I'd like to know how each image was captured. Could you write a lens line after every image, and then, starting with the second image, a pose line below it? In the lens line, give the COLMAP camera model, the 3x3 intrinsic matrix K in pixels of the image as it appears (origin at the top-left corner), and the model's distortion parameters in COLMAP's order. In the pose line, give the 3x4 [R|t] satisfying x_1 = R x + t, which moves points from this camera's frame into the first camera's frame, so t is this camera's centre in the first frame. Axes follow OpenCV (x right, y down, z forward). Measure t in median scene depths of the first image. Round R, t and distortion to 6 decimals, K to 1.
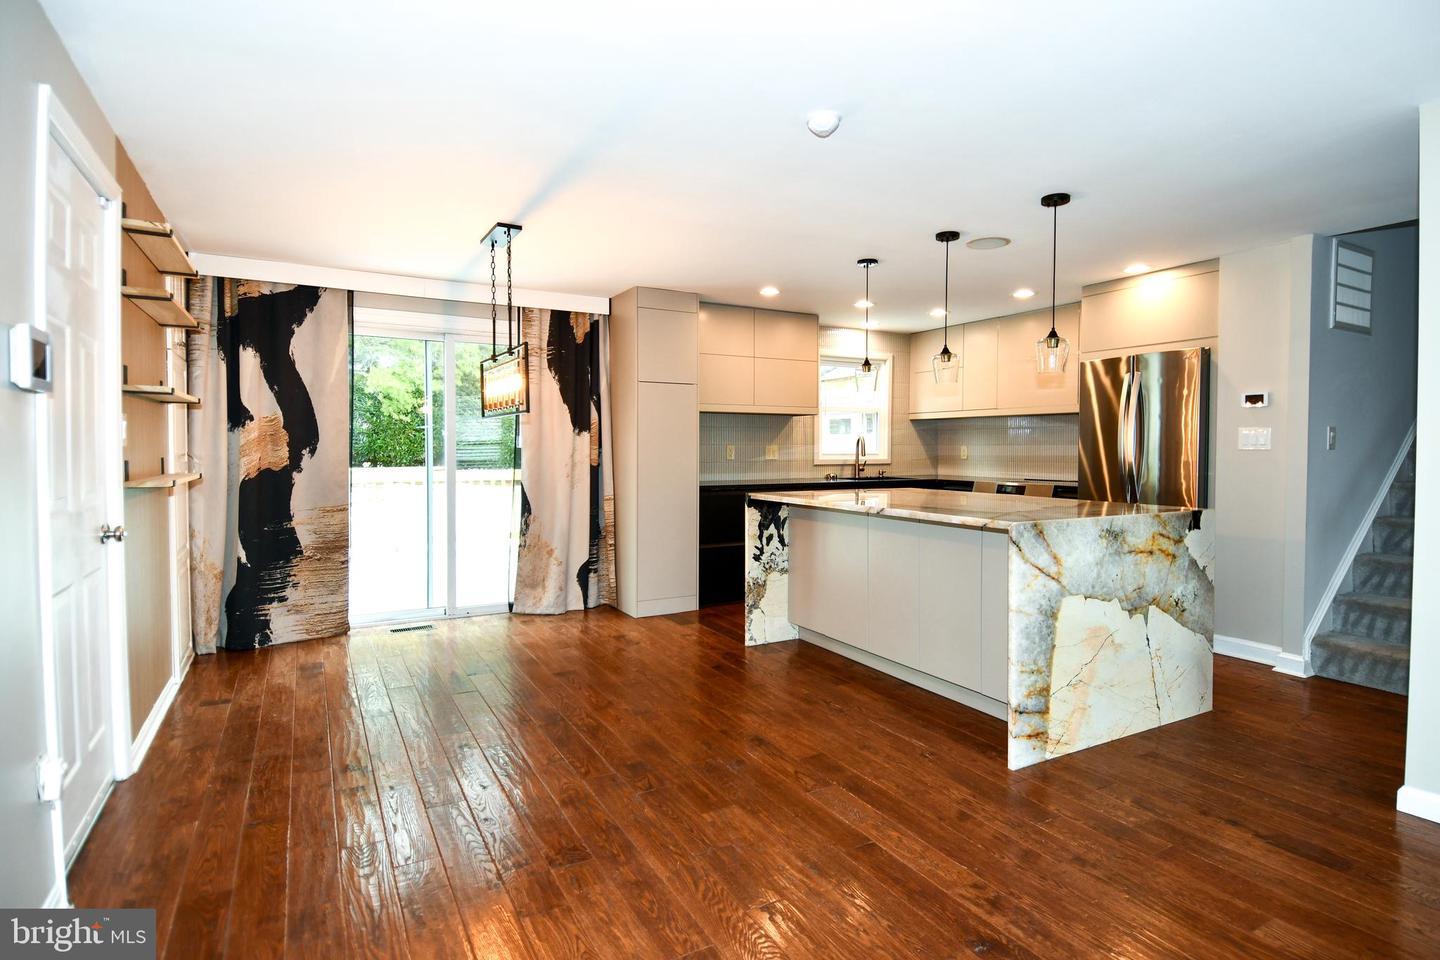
lens RADIAL K [[762.4, 0, 751.4], [0, 762.4, 464.8], [0, 0, 1]] dist [0.061449, -0.059825]
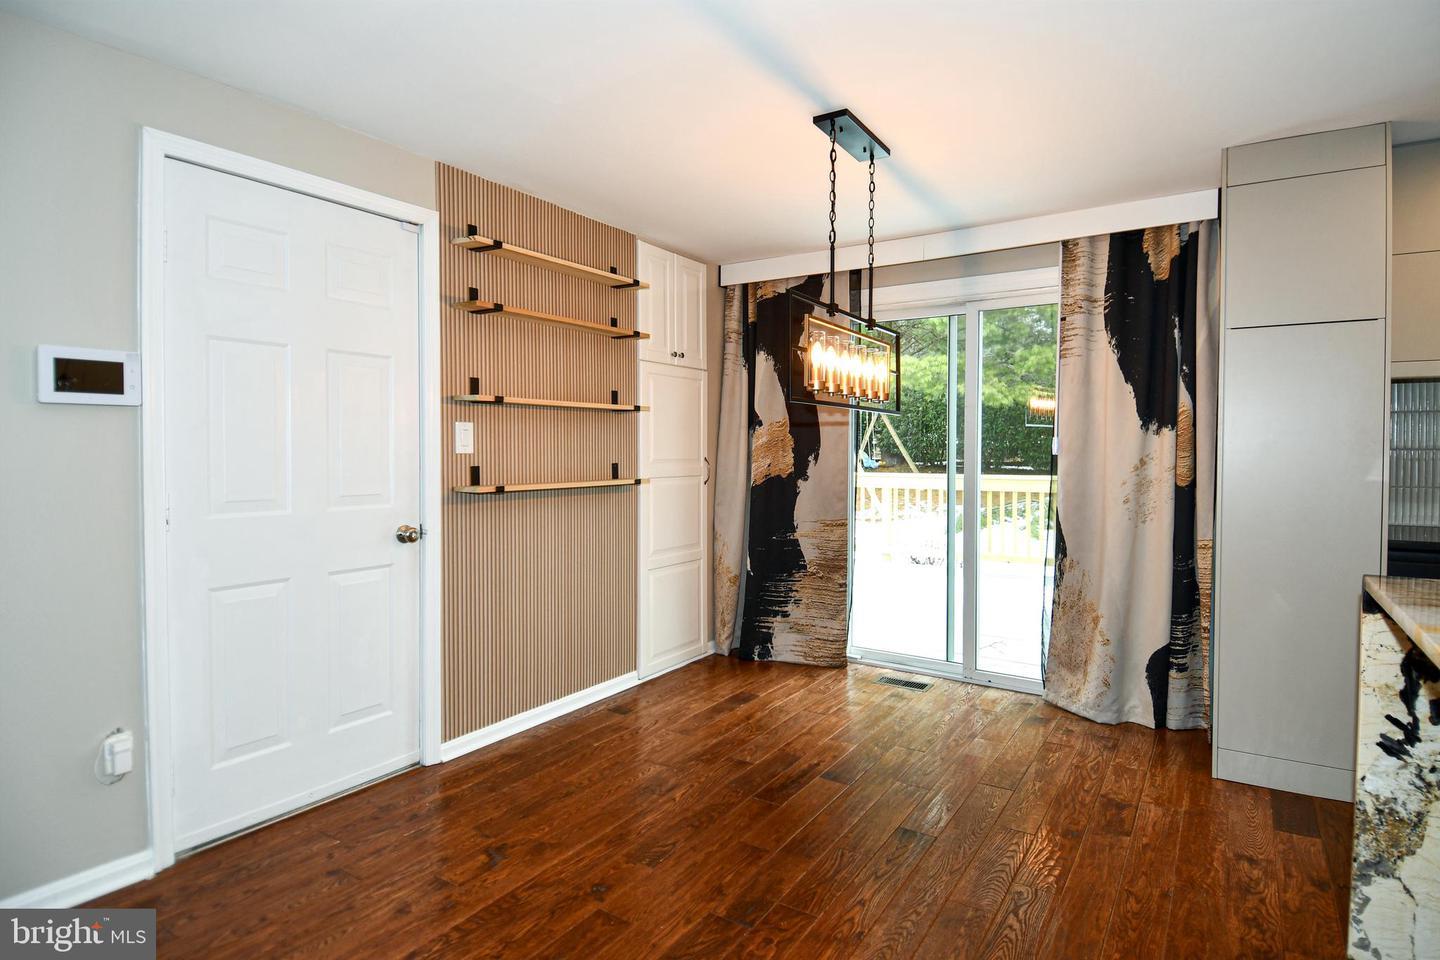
lens RADIAL K [[762.4, 0, 751.4], [0, 762.4, 464.8], [0, 0, 1]] dist [0.061449, -0.059825]
pose [[0.459615, 0.017834, -0.887939, 0.195768], [-0.022118, 0.999718, 0.008630, -0.015409], [0.887843, 0.015673, 0.459880, 0.527318]]
